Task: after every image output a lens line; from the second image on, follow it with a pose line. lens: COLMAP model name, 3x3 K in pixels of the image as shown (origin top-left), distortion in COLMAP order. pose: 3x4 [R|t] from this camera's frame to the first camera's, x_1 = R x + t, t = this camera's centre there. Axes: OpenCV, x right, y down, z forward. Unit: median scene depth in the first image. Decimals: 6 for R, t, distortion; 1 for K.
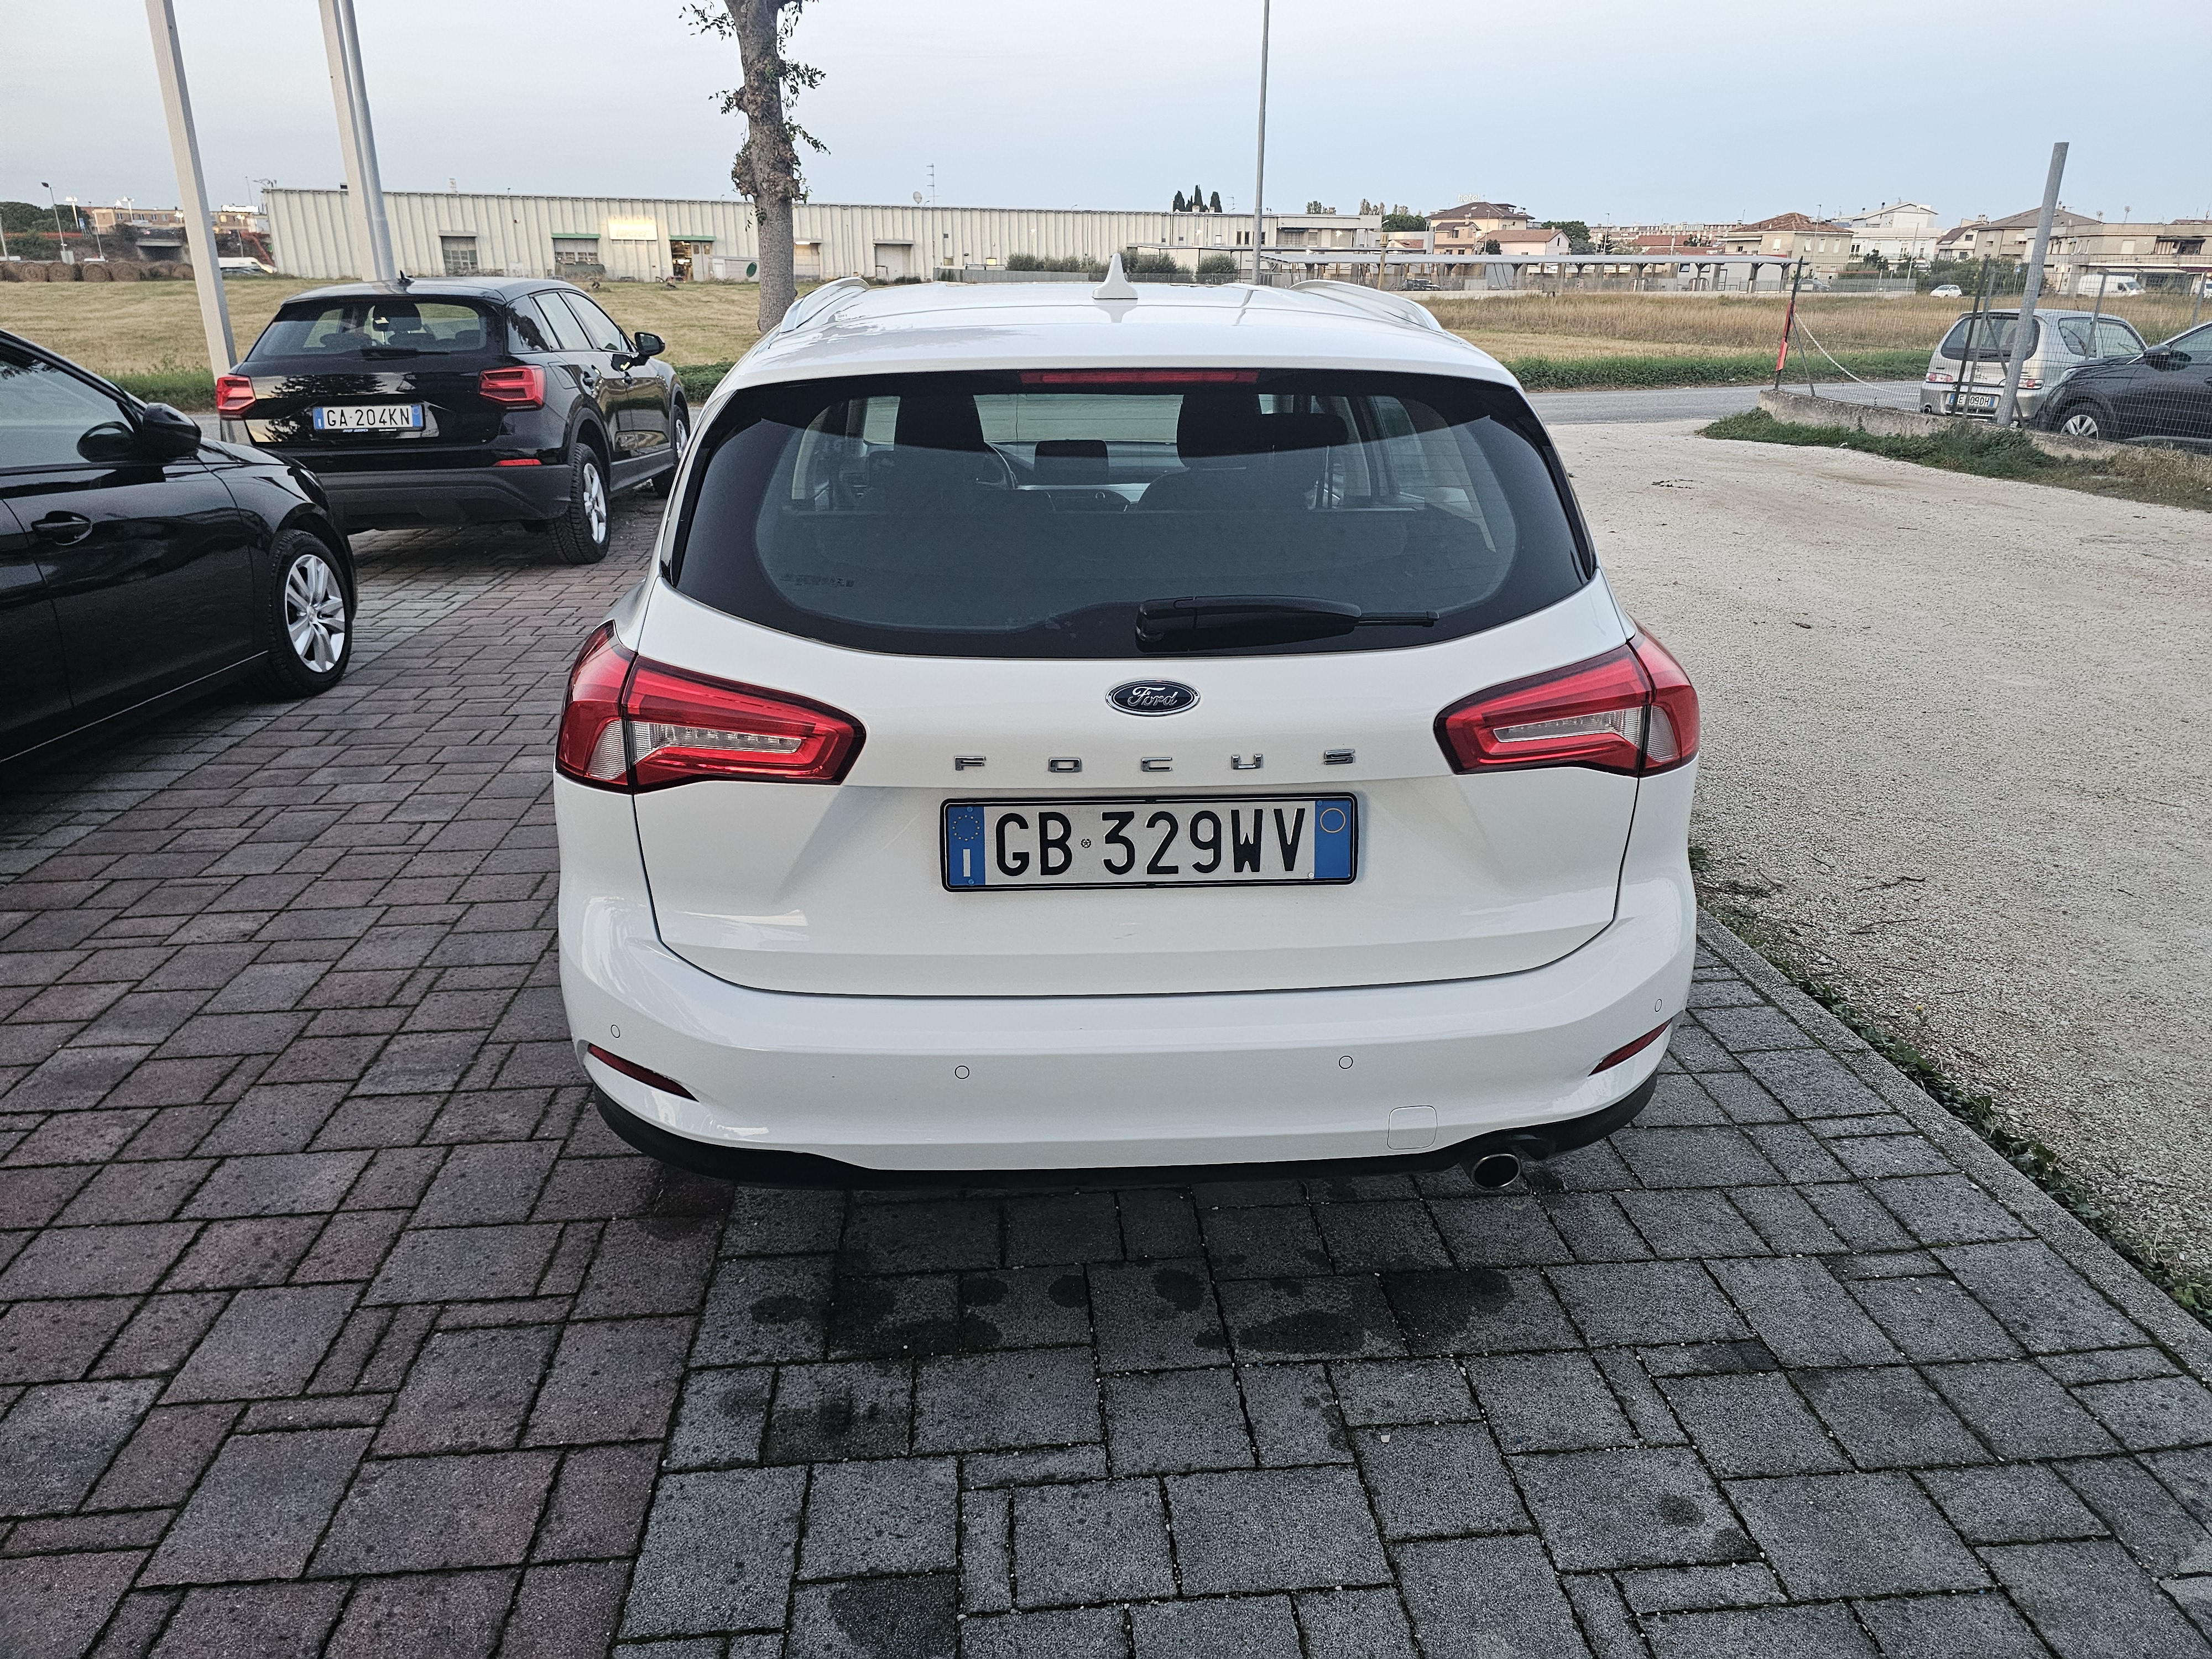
lens RADIAL K [[1482.1, 0, 1115.0], [0, 1482.1, 819.3], [0, 0, 1]] dist [0.056891, -0.055489]
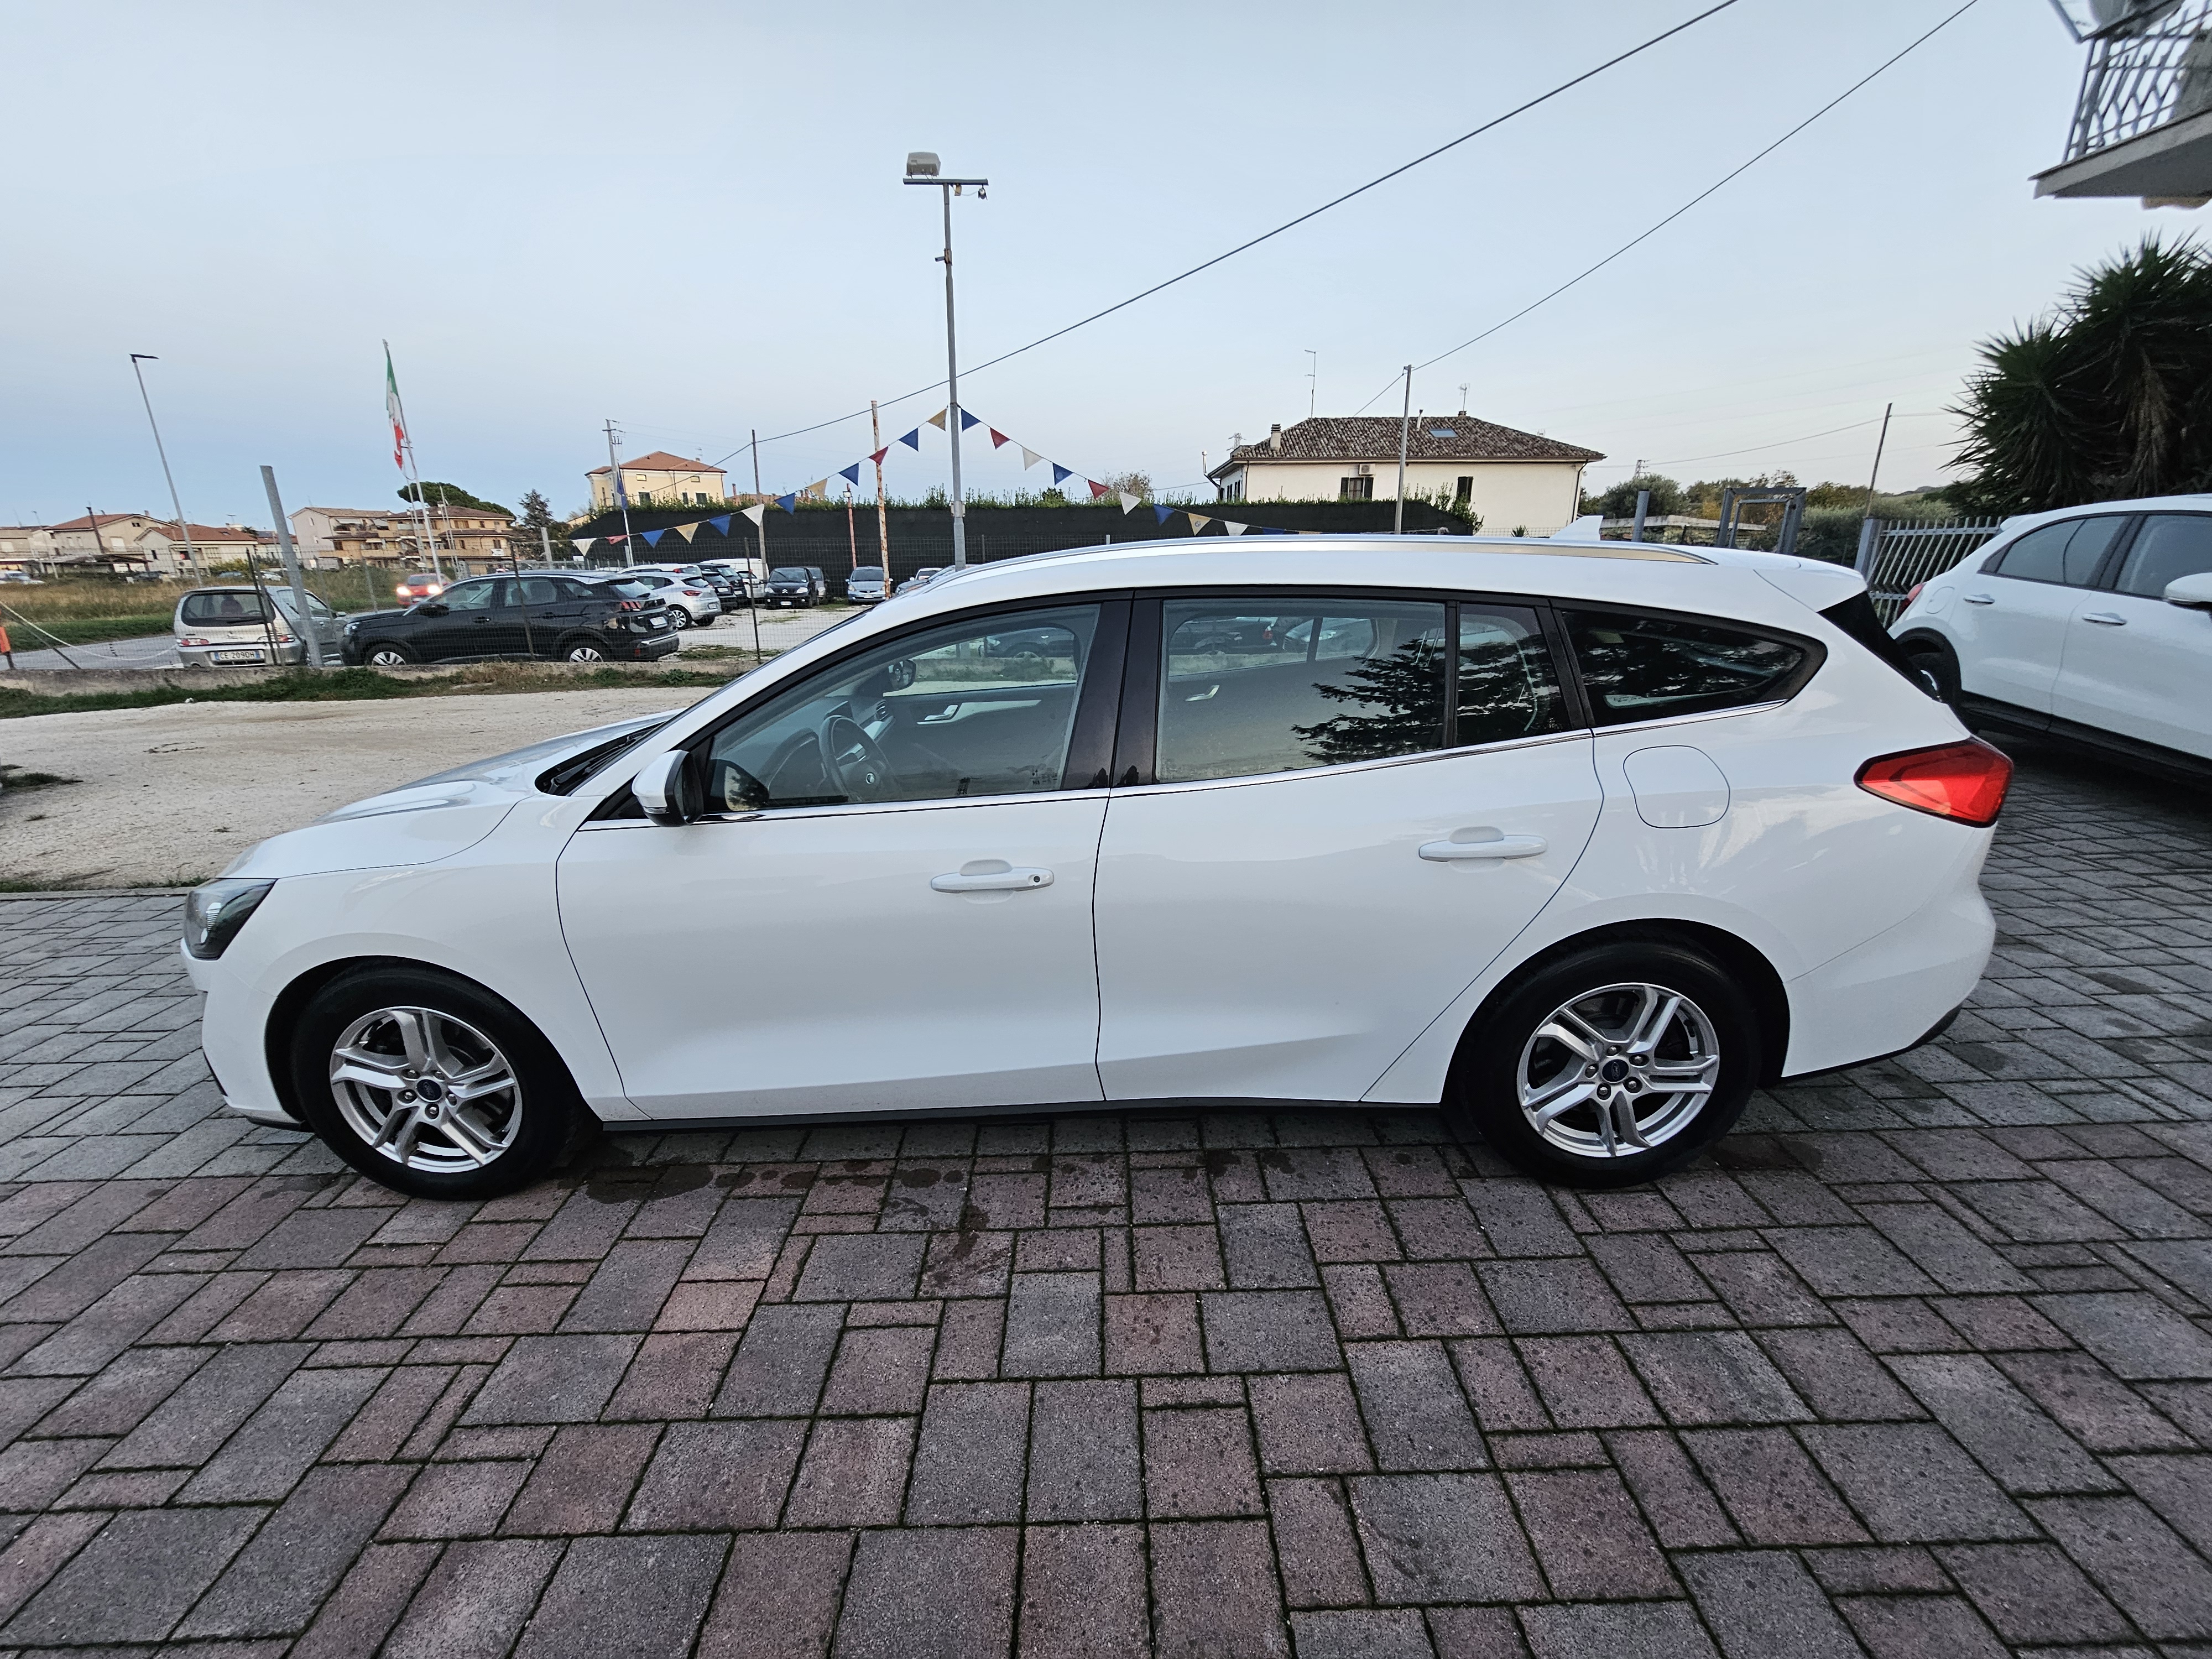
lens RADIAL K [[897.3, 0, 1108.2], [0, 897.3, 839.7], [0, 0, 1]] dist [-0.003061, 0.001874]
pose [[0.083052, -0.313875, 0.945825, -0.969180], [0.357468, 0.895324, 0.265727, -0.435567], [-0.930225, 0.316033, 0.186559, 1.213604]]
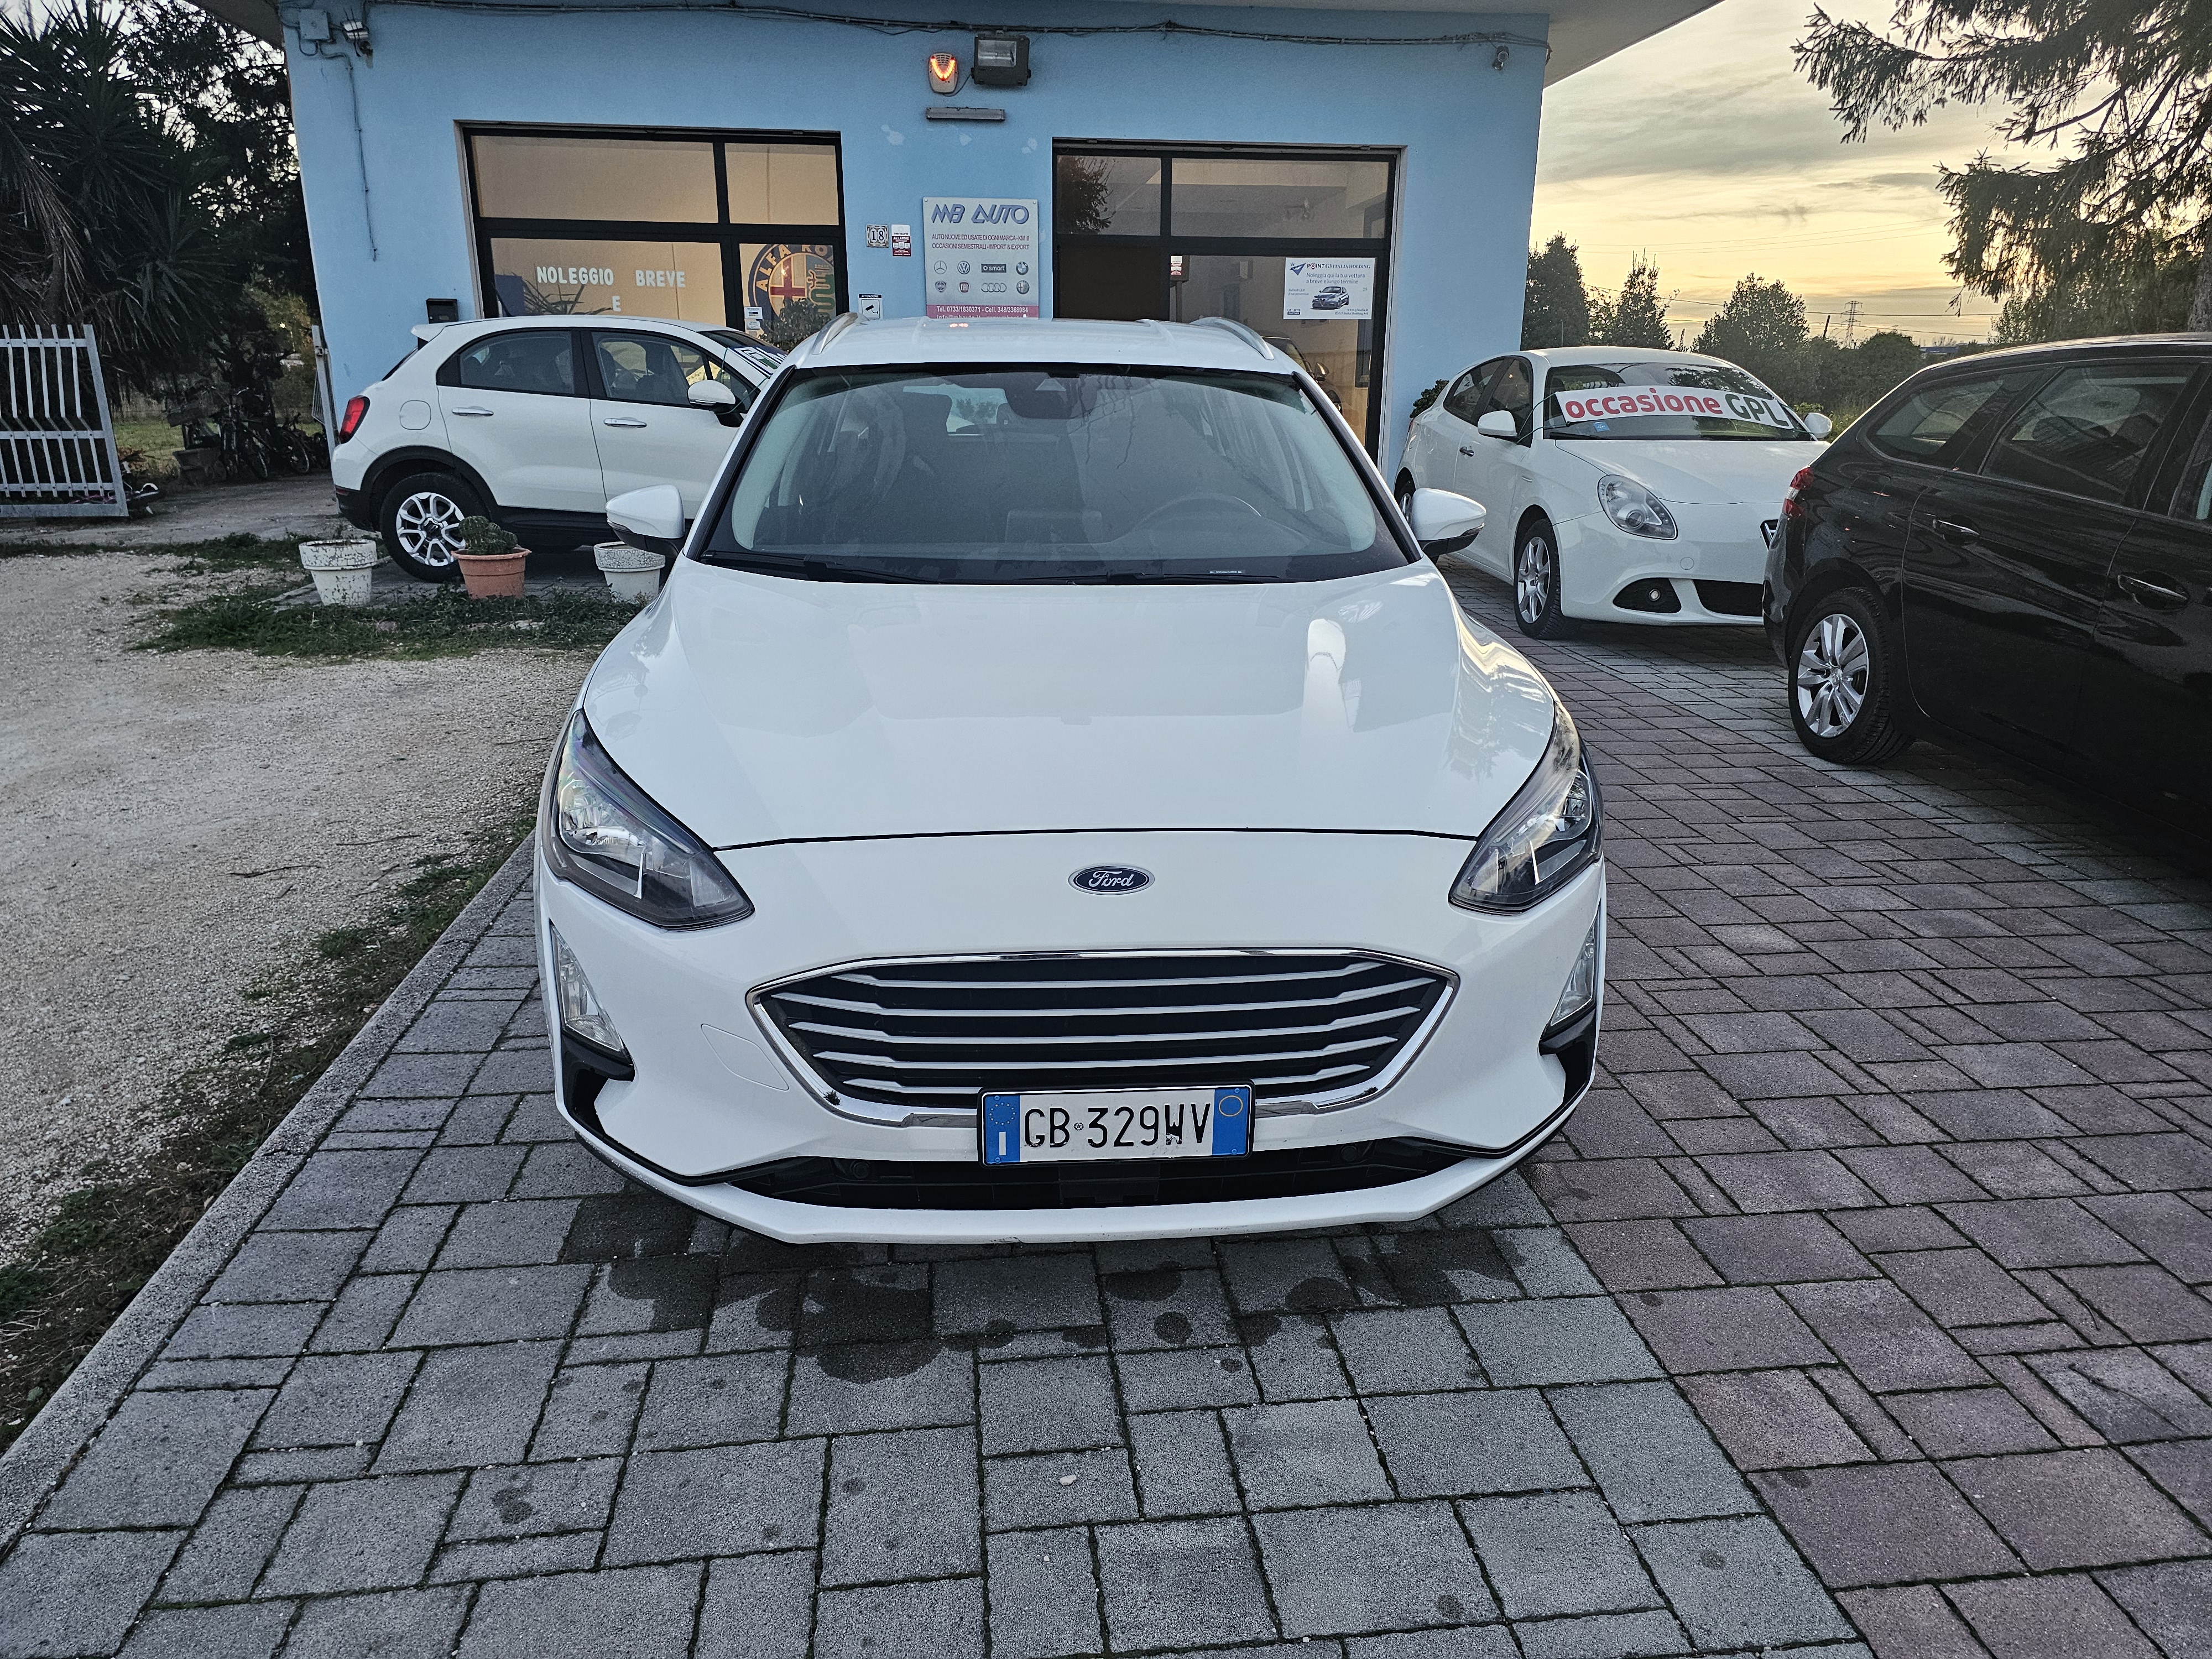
lens RADIAL K [[1482.1, 0, 1111.7], [0, 1482.1, 845.4], [0, 0, 1]] dist [0.056891, -0.055489]
pose [[-0.999637, -0.004887, -0.026500, -0.064250], [-0.020012, 0.793199, 0.608634, -0.933845], [0.018046, 0.608943, -0.793009, 2.745079]]
